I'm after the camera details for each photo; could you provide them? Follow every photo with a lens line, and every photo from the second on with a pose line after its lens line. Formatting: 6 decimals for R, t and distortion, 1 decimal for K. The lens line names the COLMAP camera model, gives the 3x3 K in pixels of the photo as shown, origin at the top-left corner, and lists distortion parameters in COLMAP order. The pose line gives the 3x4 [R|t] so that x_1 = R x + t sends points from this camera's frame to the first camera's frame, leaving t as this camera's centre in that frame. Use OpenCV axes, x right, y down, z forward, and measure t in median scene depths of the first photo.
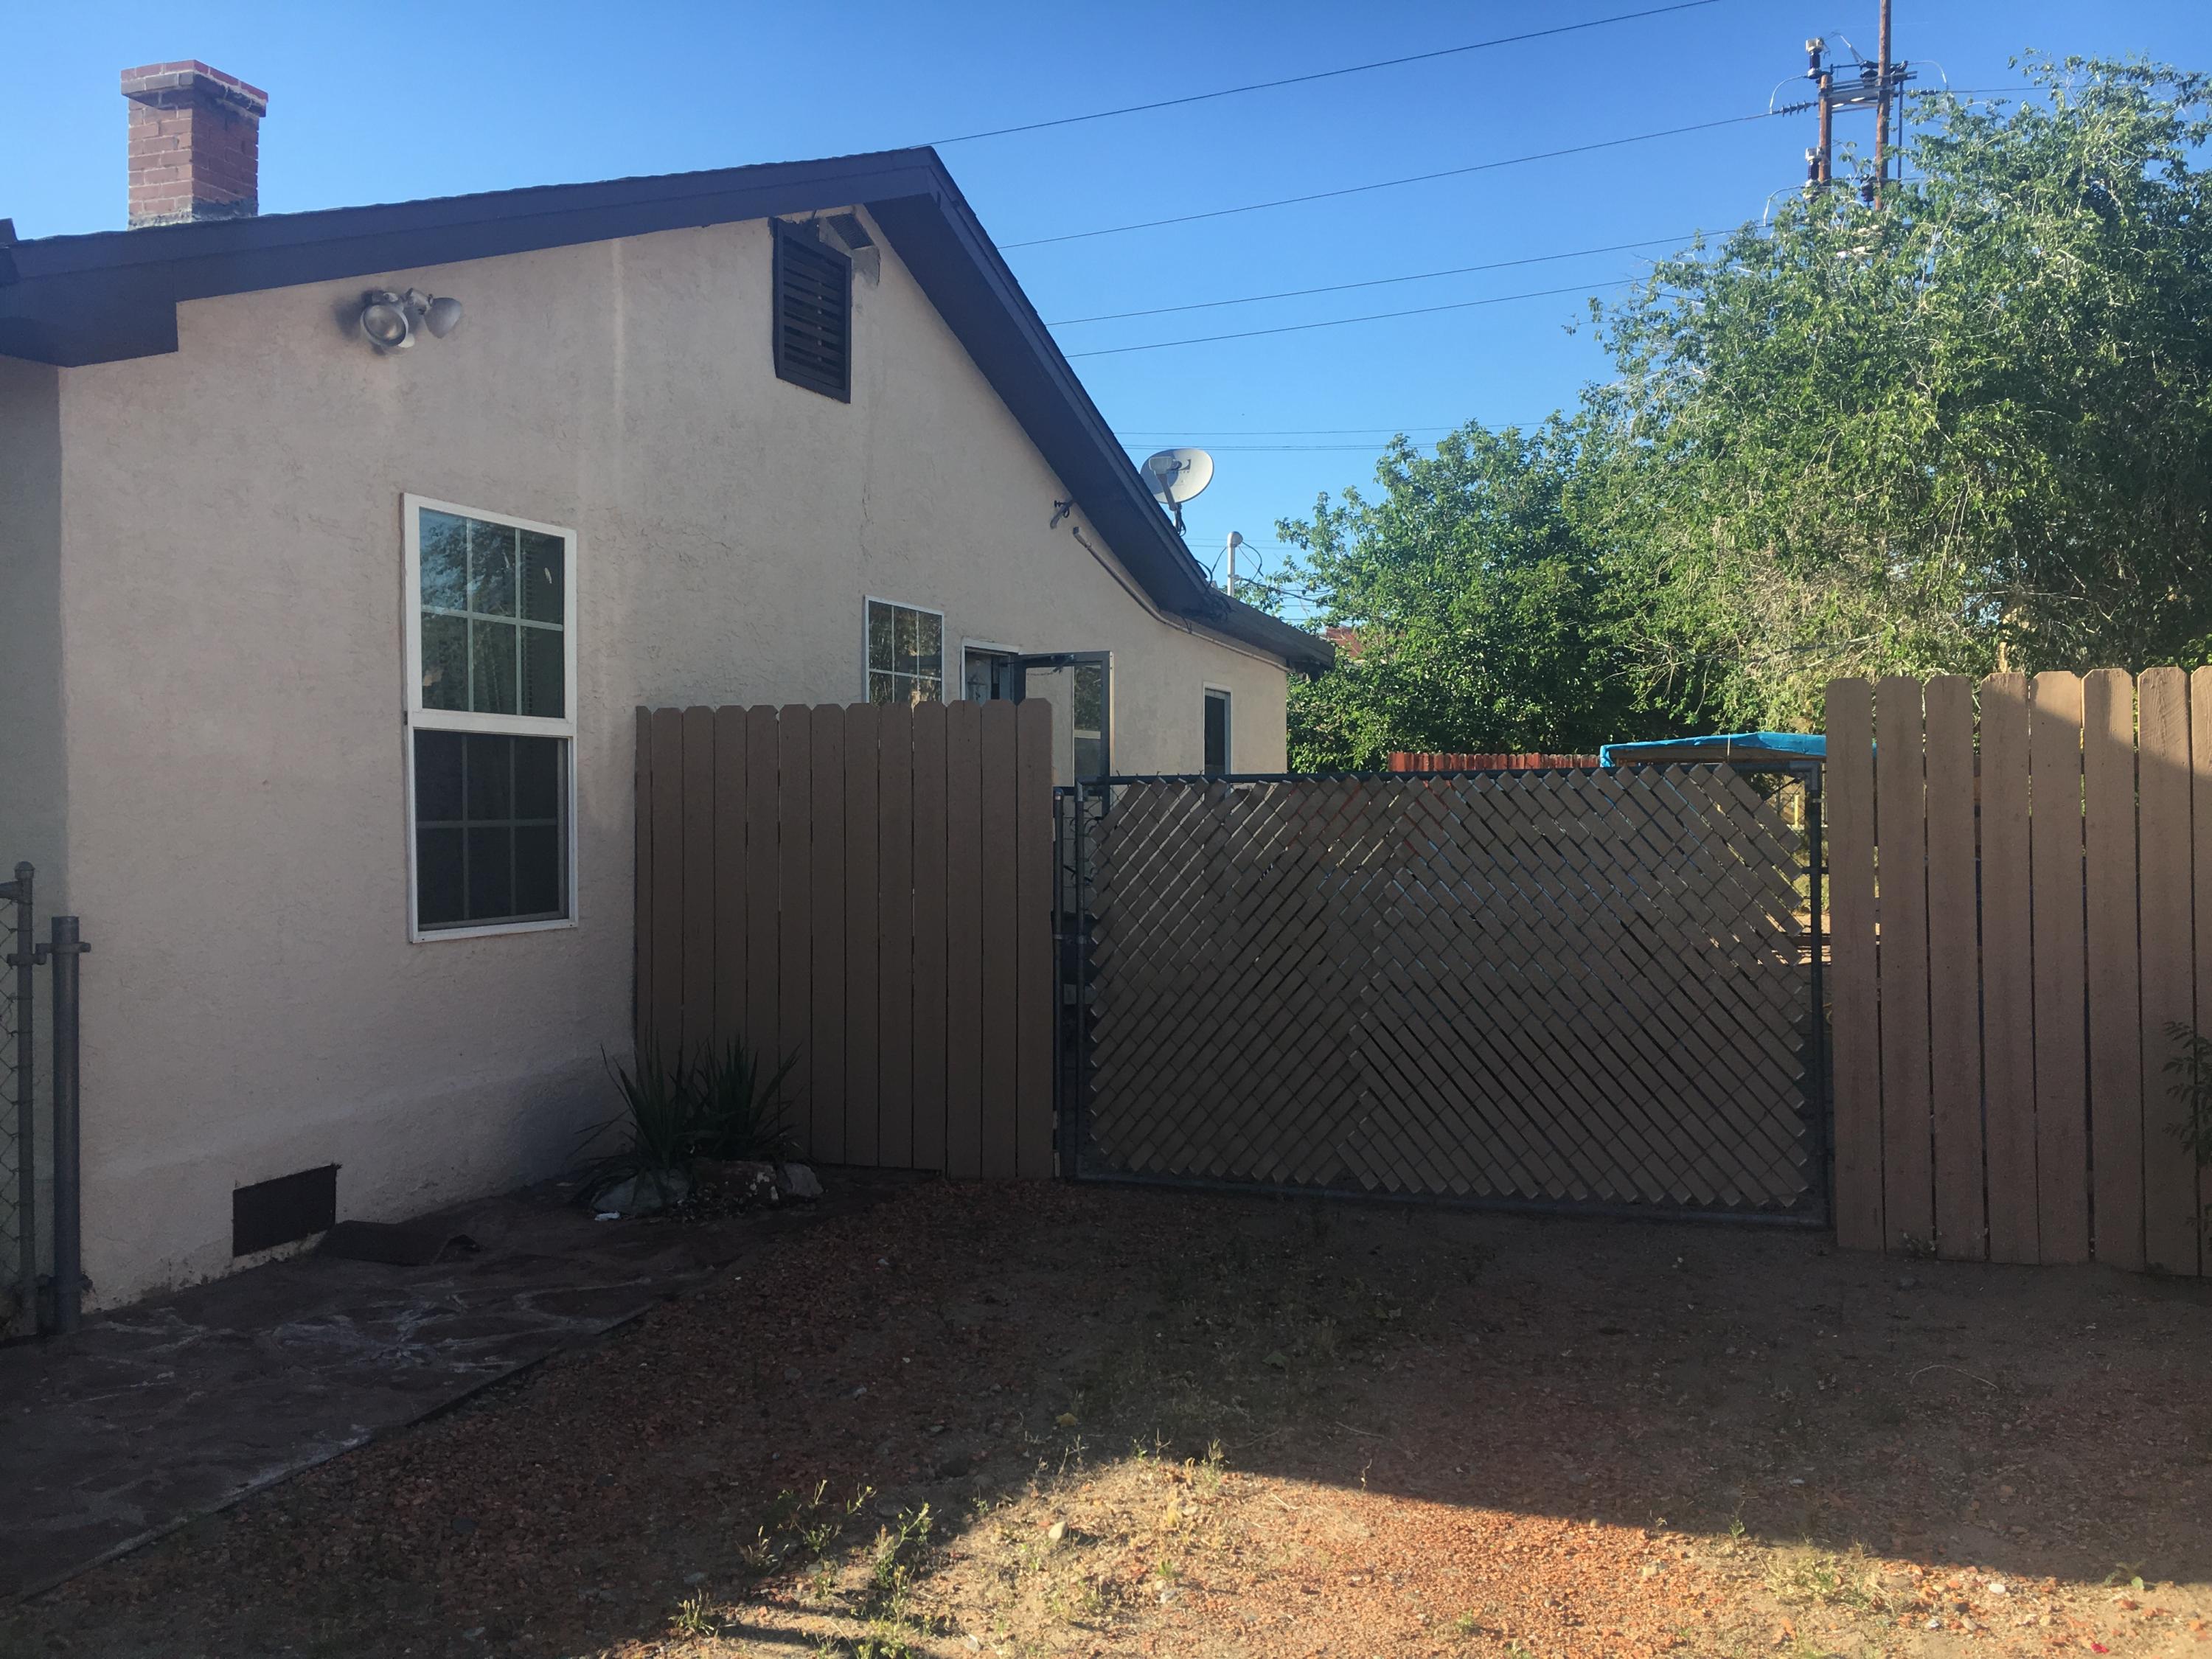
lens RADIAL K [[1875.0, 0, 1106.0], [0, 1875.0, 829.5], [0, 0, 1]] dist [0.065639, -0.100724]
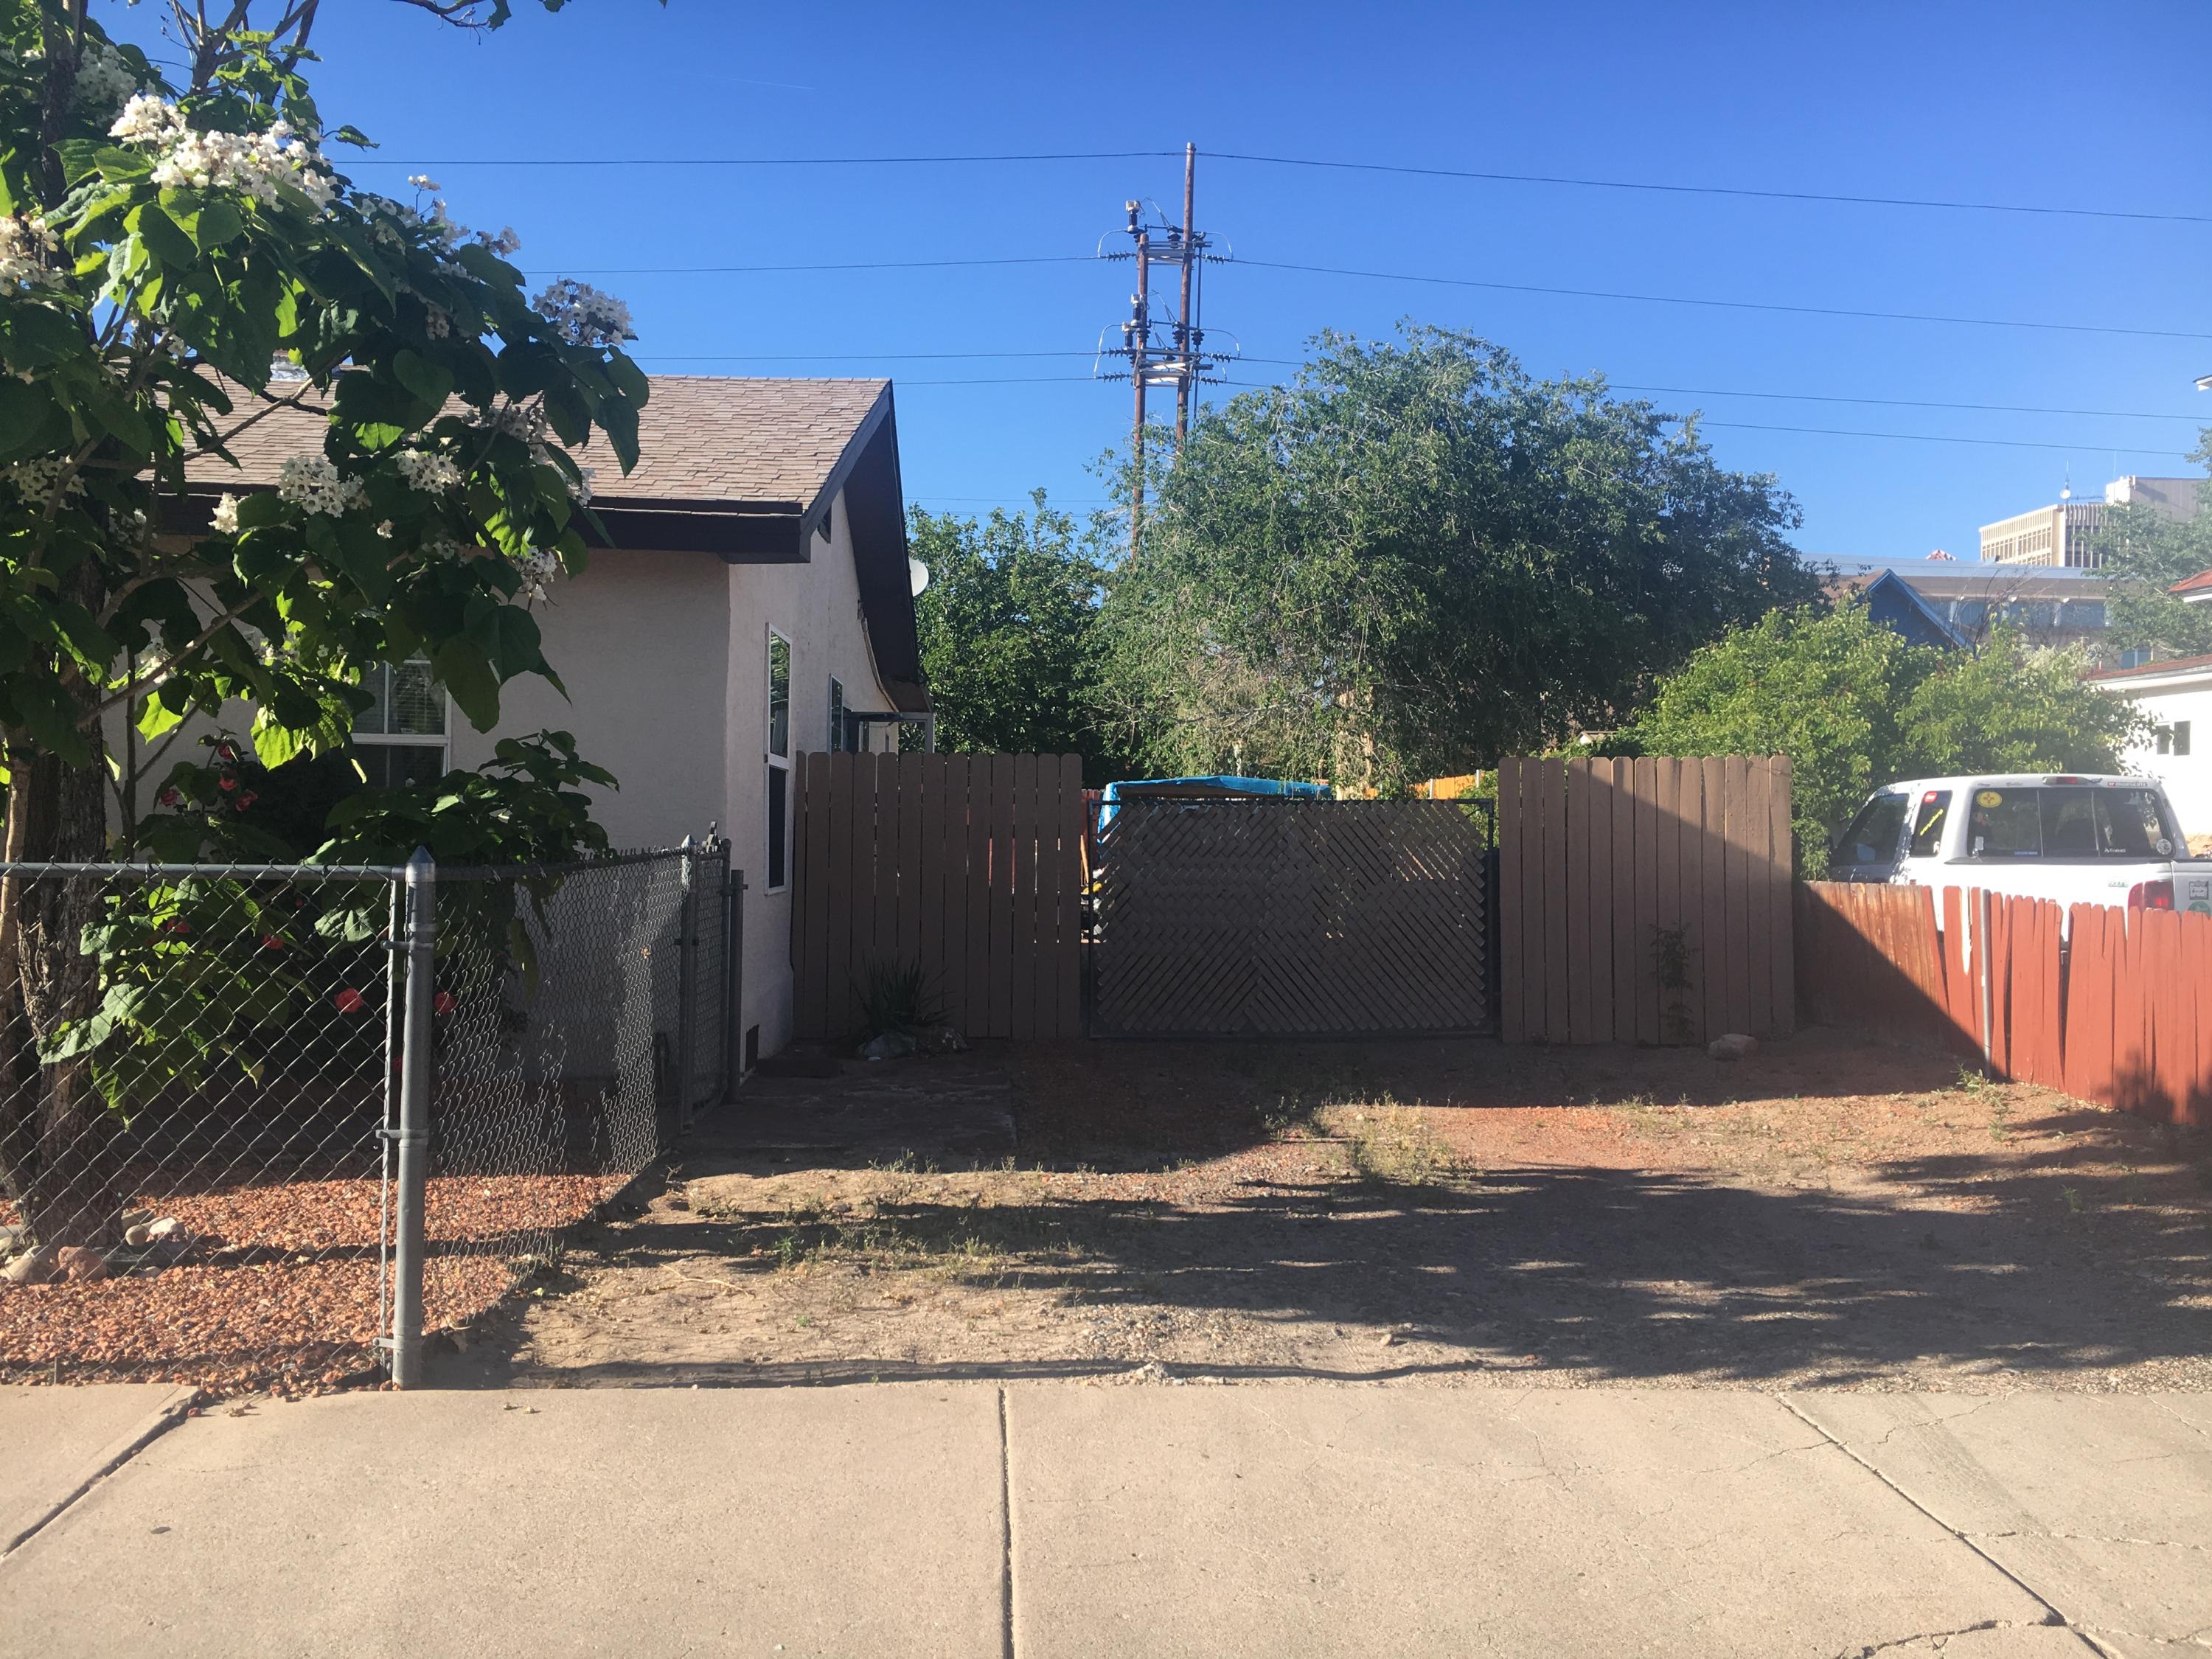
lens RADIAL K [[1875.0, 0, 1106.0], [0, 1875.0, 829.5], [0, 0, 1]] dist [0.065639, -0.100724]
pose [[0.918576, 0.009459, 0.395132, -0.301269], [-0.003244, 0.999860, -0.016394, 0.011882], [-0.395232, 0.013777, 0.918478, -0.250371]]
